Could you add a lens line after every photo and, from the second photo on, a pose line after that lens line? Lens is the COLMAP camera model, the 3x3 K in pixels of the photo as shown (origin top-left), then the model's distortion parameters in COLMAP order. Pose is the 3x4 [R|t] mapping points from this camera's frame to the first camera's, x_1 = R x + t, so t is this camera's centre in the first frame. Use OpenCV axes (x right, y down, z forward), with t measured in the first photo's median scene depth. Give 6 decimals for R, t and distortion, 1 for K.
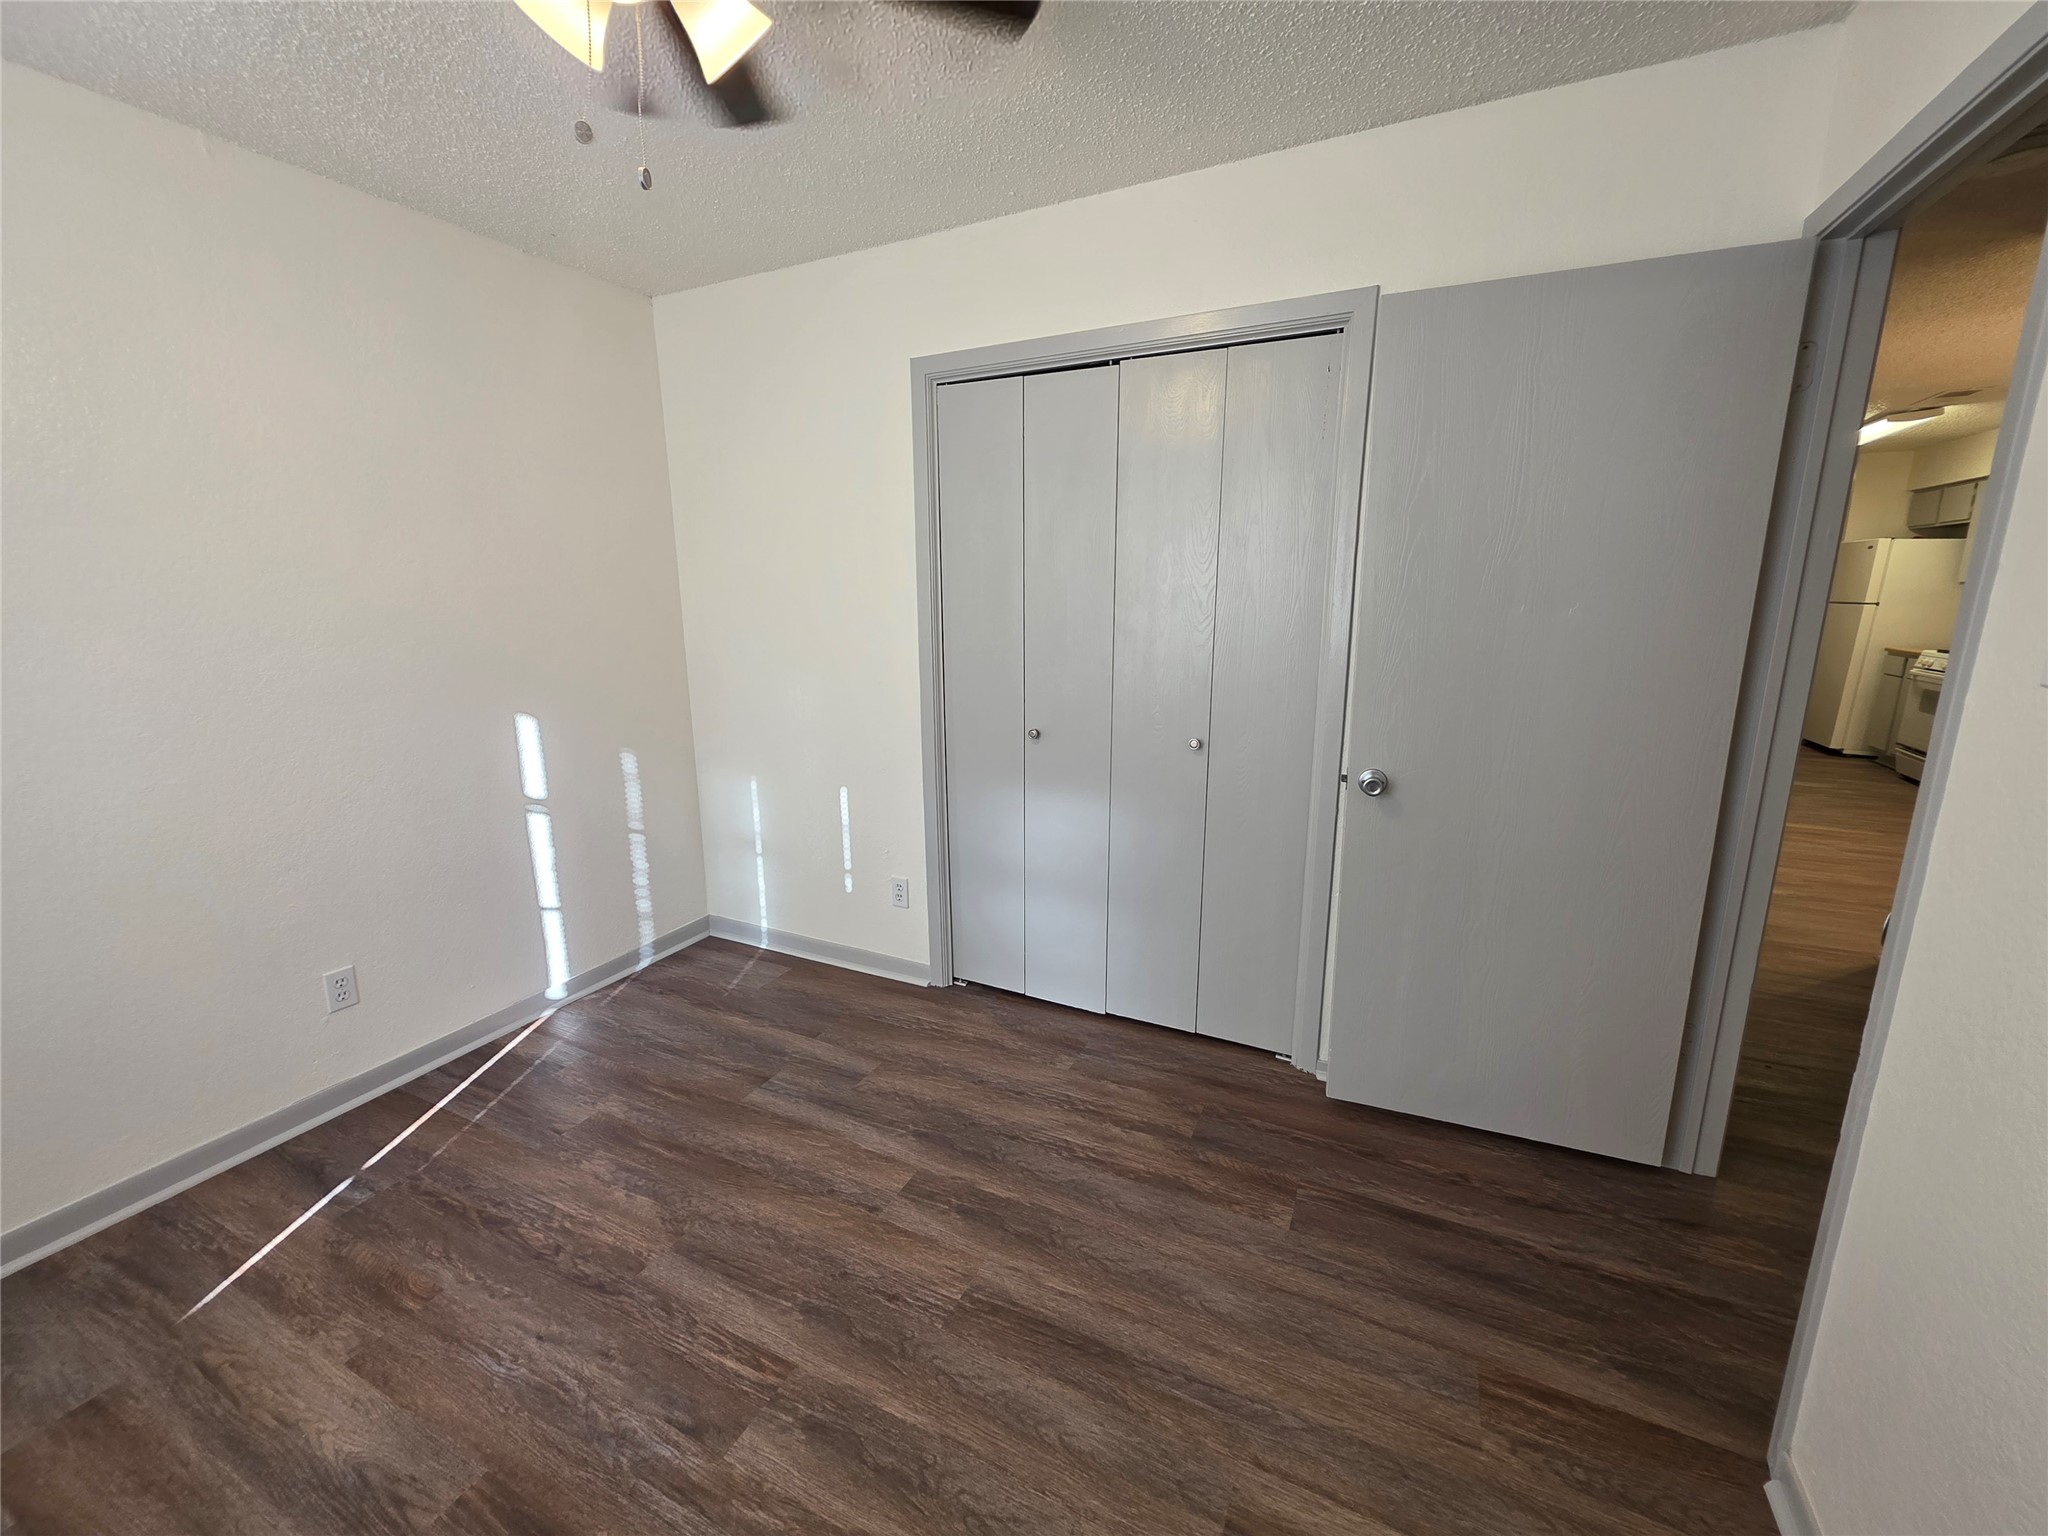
lens RADIAL K [[817.0, 0, 1010.6], [0, 817.0, 806.4], [0, 0, 1]] dist [0.001999, 0.000320]
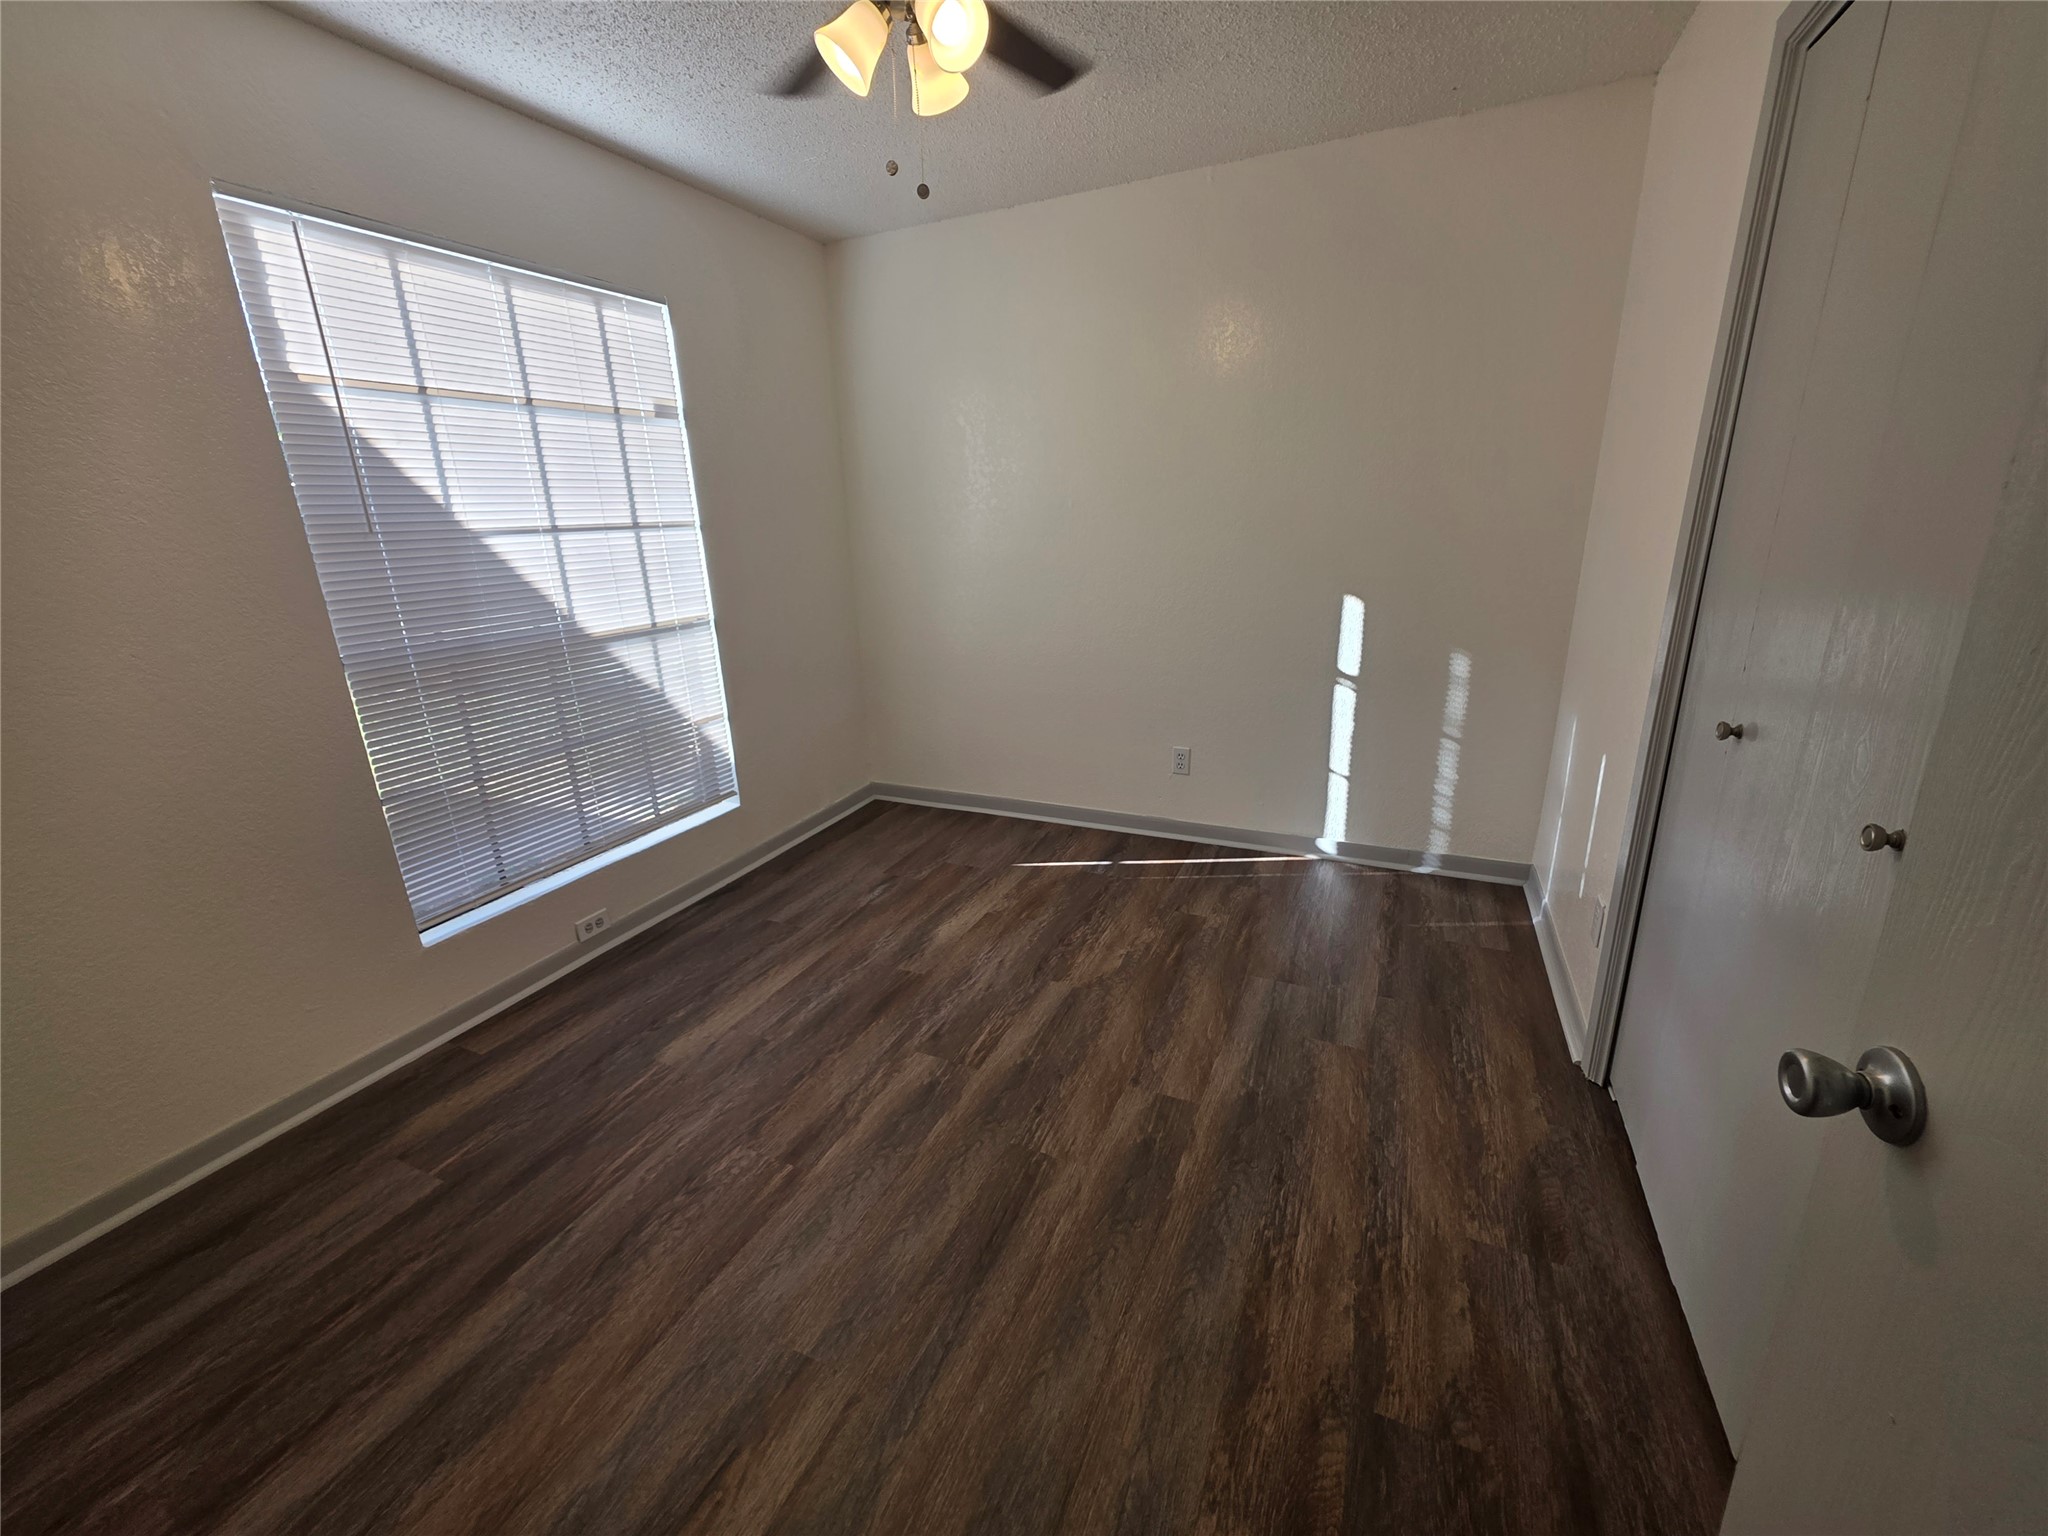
lens RADIAL K [[817.0, 0, 1057.5], [0, 817.0, 813.2], [0, 0, 1]] dist [0.001999, 0.000320]
pose [[0.039761, 0.353514, -0.934584, 0.679720], [-0.229662, 0.913516, 0.335774, -0.157273], [0.972458, 0.201288, 0.117511, 0.680700]]
